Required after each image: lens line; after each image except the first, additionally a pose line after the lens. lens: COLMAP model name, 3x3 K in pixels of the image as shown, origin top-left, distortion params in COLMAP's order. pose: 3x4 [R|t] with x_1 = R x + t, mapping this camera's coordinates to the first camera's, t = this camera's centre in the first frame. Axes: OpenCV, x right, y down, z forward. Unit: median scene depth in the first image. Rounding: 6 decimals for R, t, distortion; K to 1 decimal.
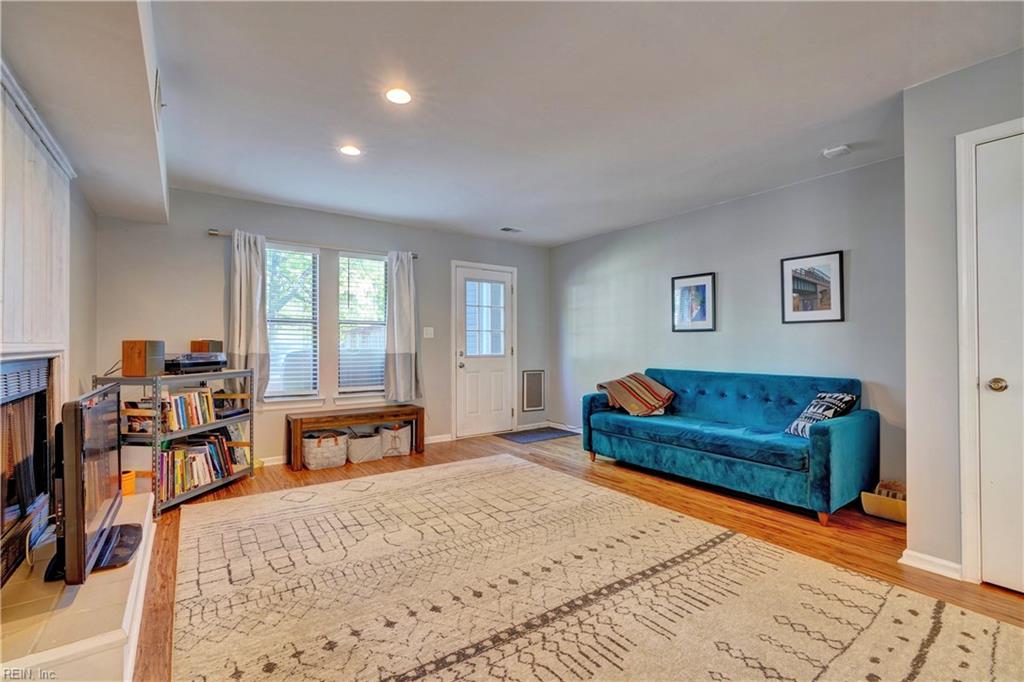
lens RADIAL K [[456.9, 0, 507.2], [0, 456.9, 338.6], [0, 0, 1]] dist [-0.013564, 0.006814]
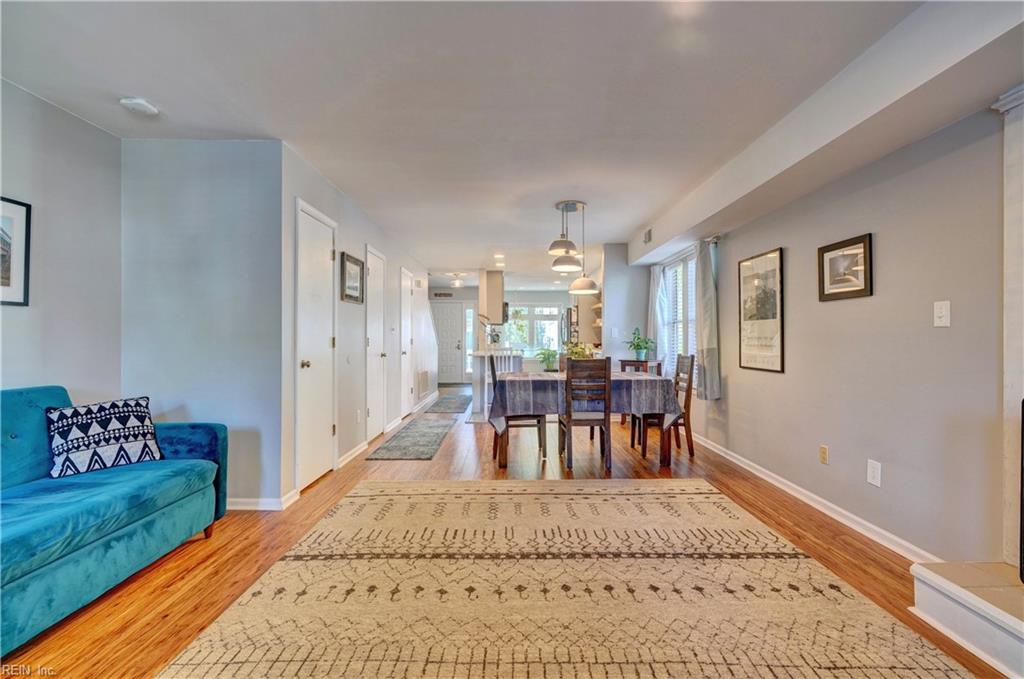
lens RADIAL K [[456.9, 0, 524.0], [0, 456.9, 327.3], [0, 0, 1]] dist [-0.013564, 0.006814]
pose [[-0.830244, 0.014633, 0.557208, -0.339042], [-0.007509, 0.999271, -0.037429, 0.018717], [-0.557349, -0.035259, -0.829529, 1.389915]]
